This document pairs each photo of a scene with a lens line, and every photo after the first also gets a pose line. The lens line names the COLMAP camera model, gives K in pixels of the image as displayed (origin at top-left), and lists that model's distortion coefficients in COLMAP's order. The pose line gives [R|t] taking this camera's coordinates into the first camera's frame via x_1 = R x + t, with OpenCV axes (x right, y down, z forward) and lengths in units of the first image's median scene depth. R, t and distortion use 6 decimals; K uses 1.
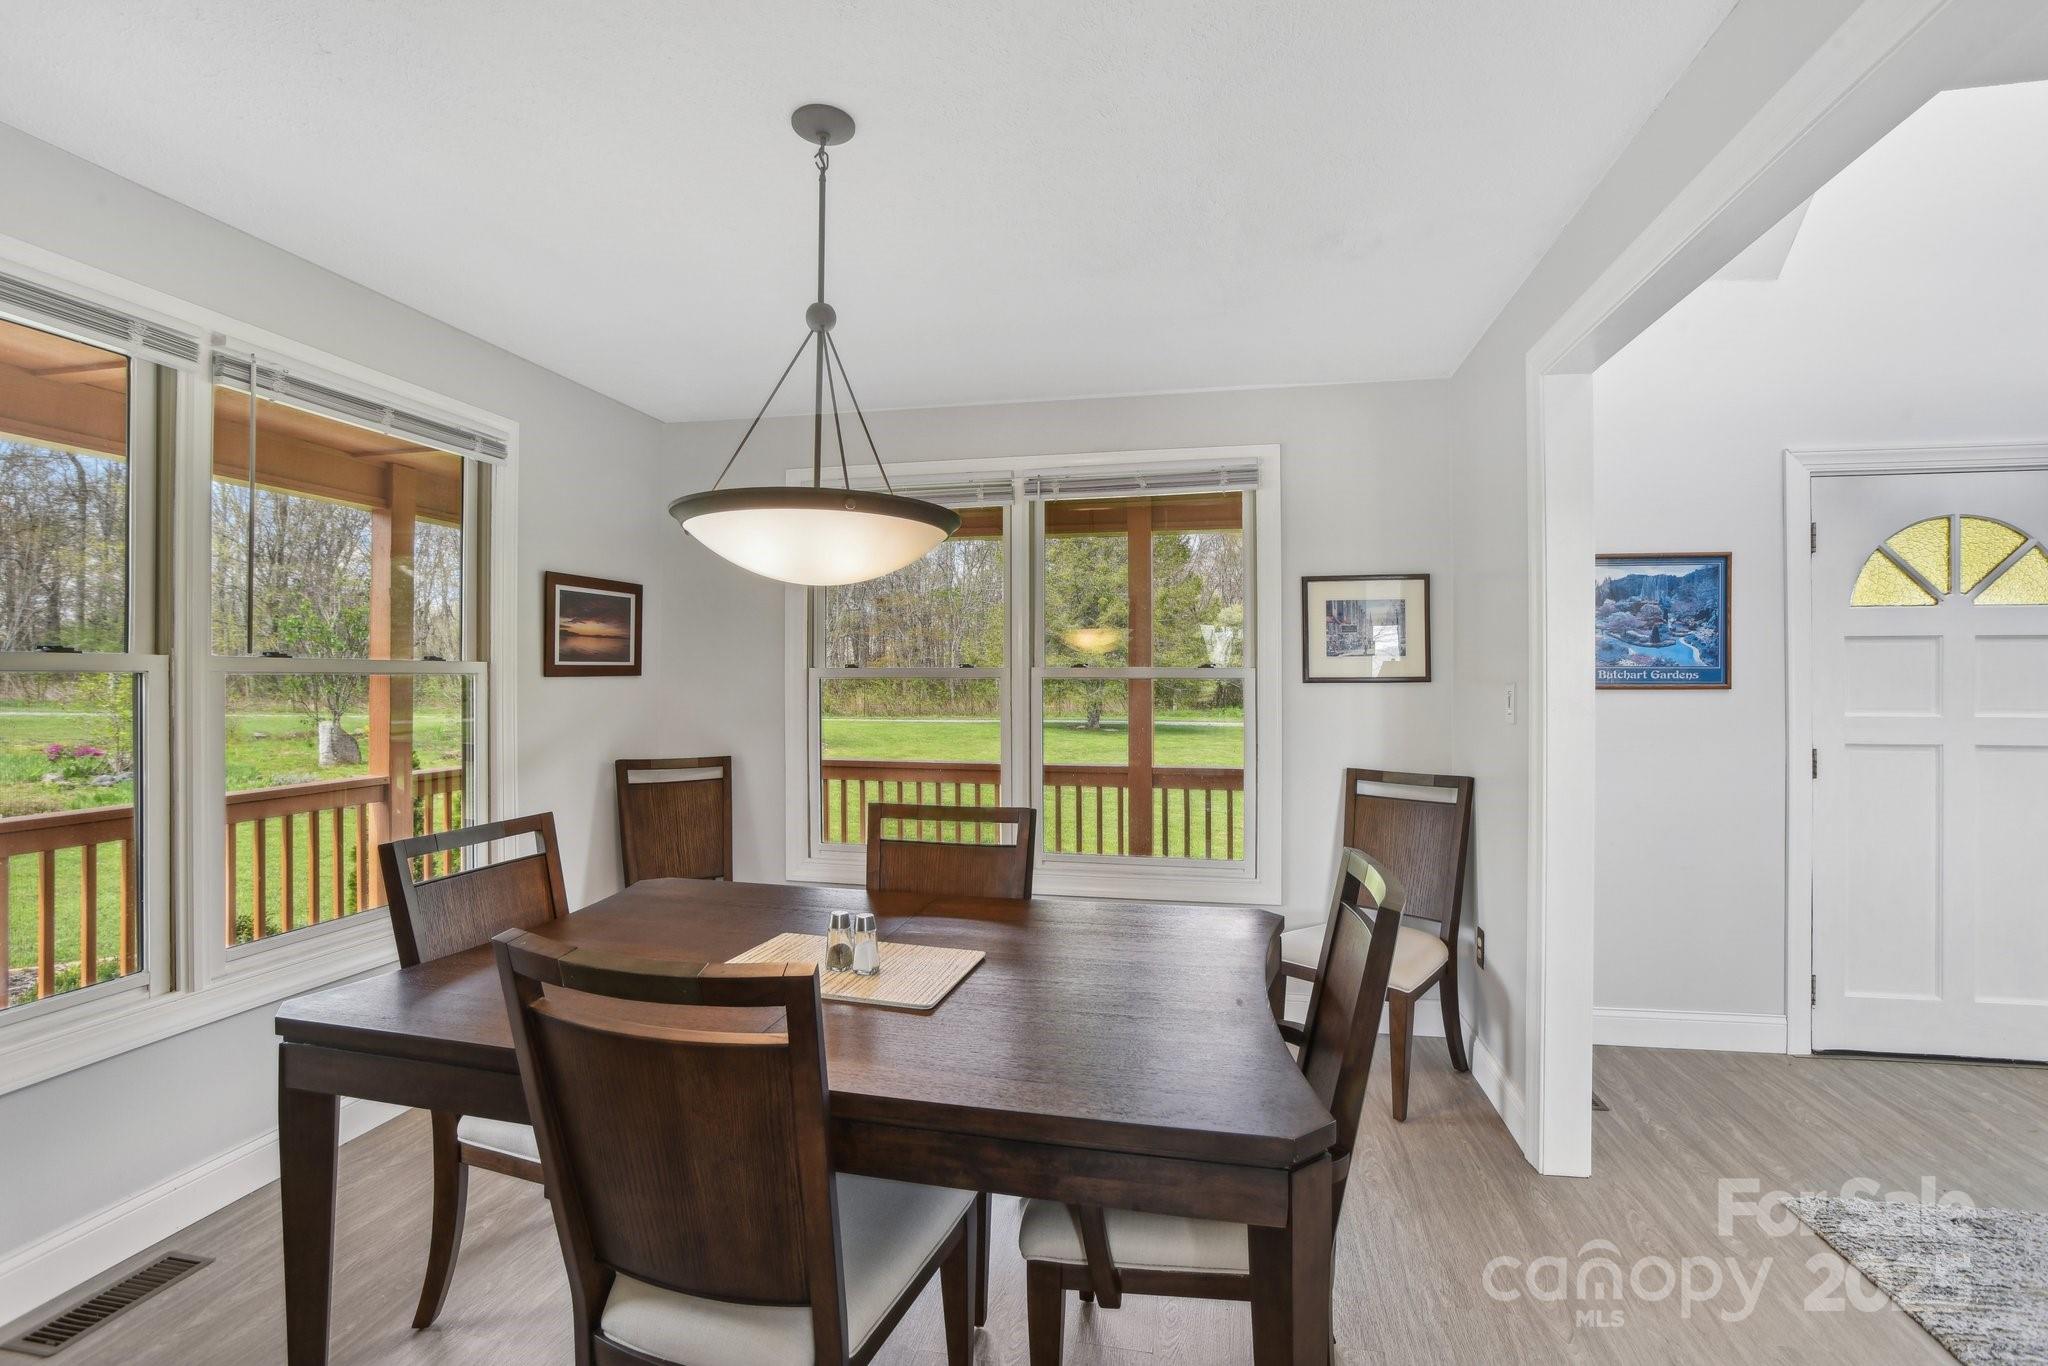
lens RADIAL K [[899.8, 0, 1030.1], [0, 899.8, 666.9], [0, 0, 1]] dist [-0.019892, 0.003630]
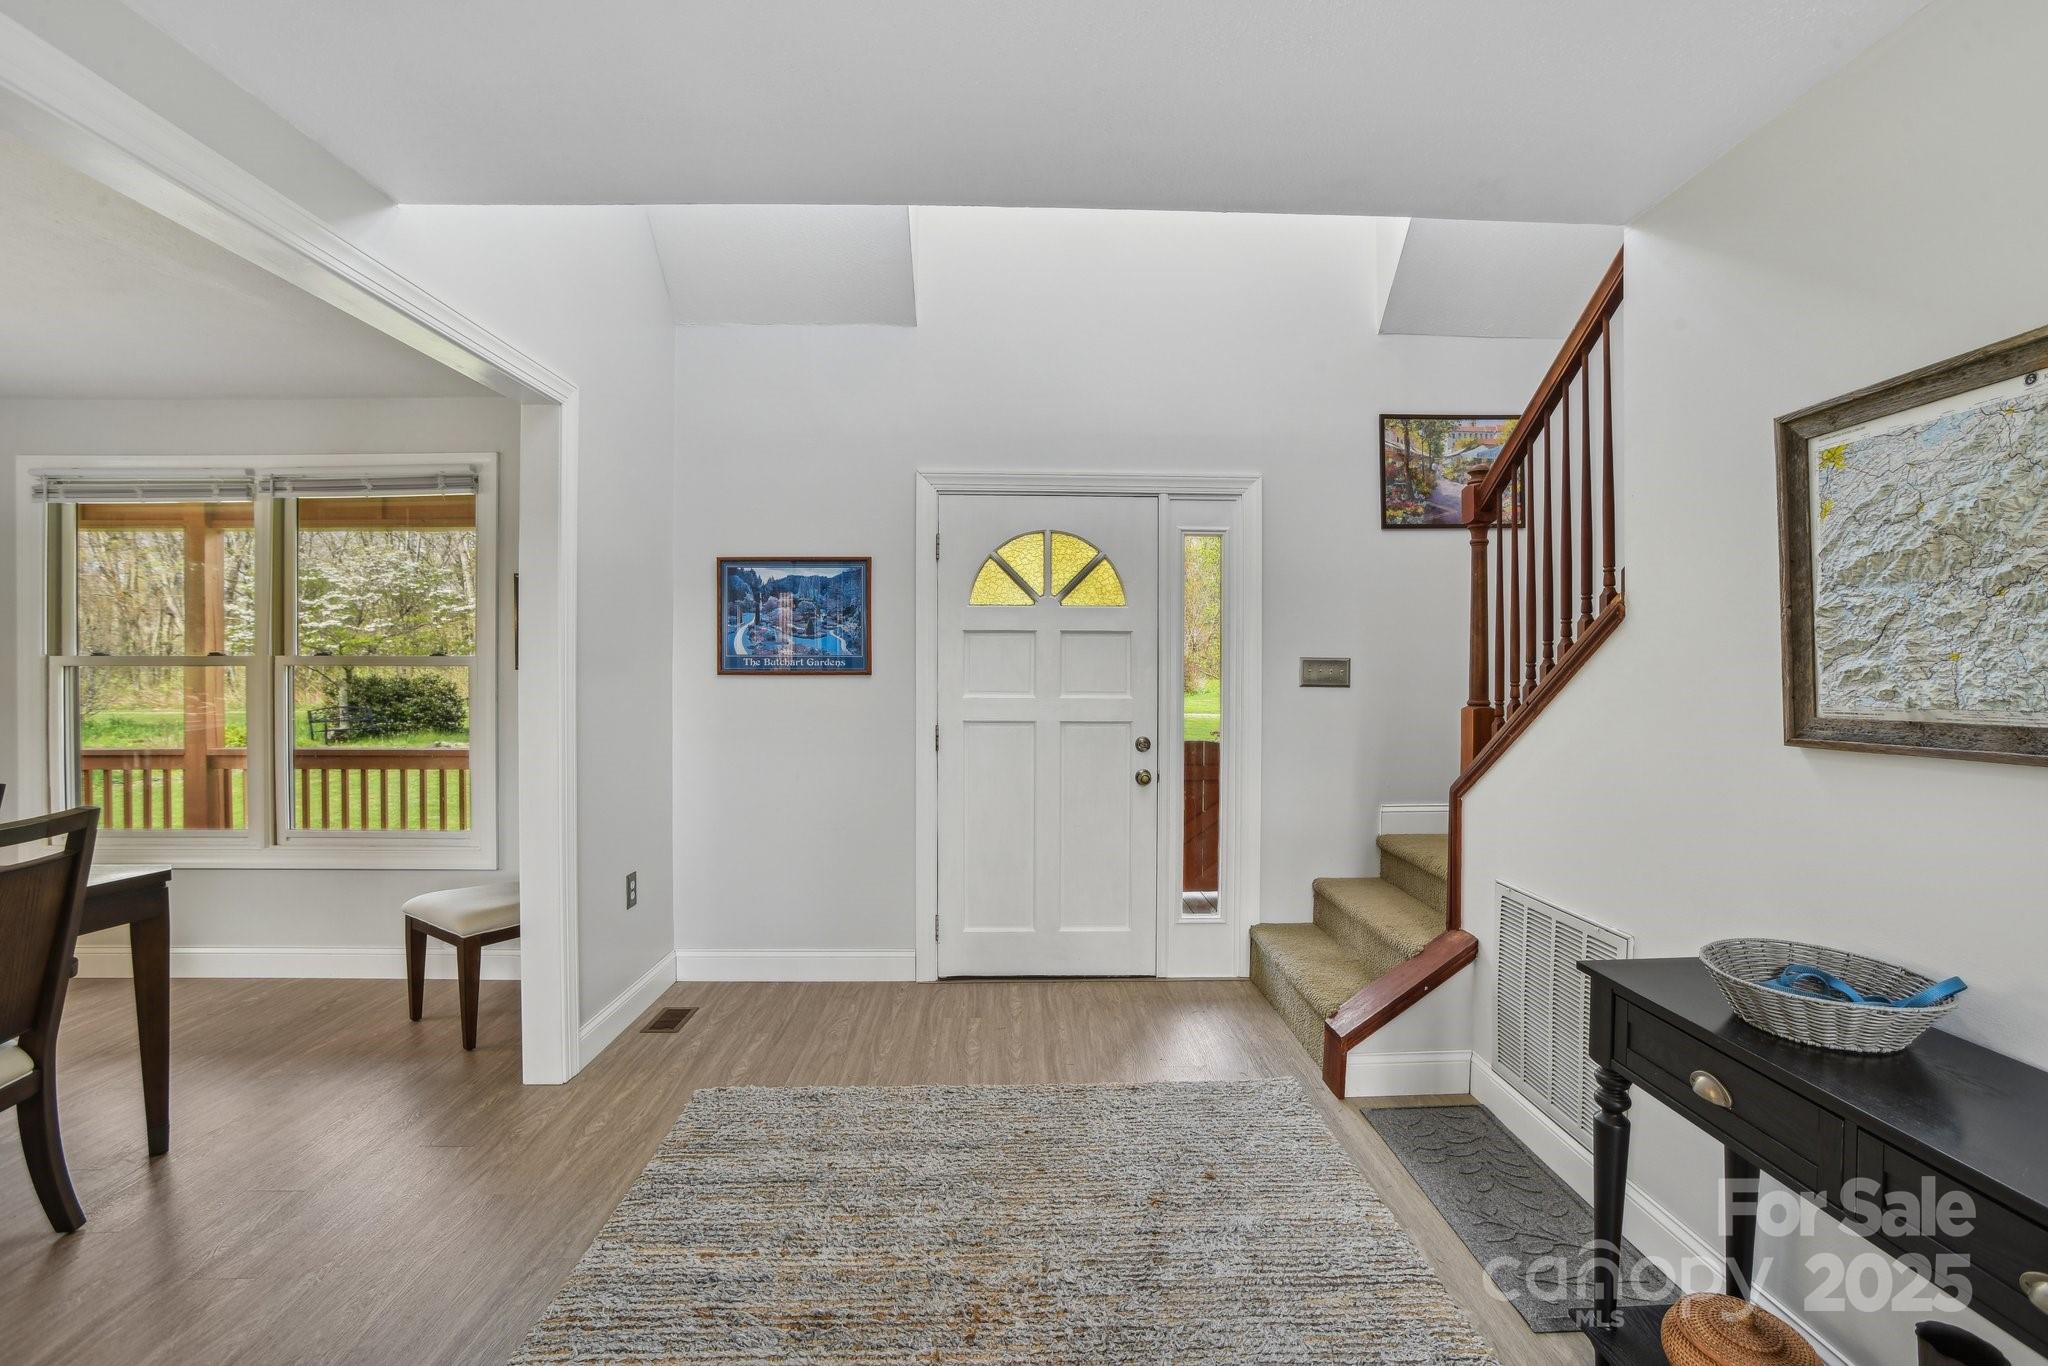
lens RADIAL K [[899.8, 0, 1021.9], [0, 899.8, 673.0], [0, 0, 1]] dist [-0.019892, 0.003630]
pose [[0.985333, -0.001467, 0.170638, 0.774894], [-0.001046, 0.999892, 0.014635, 0.005142], [-0.170641, -0.014599, 0.985225, -0.200762]]
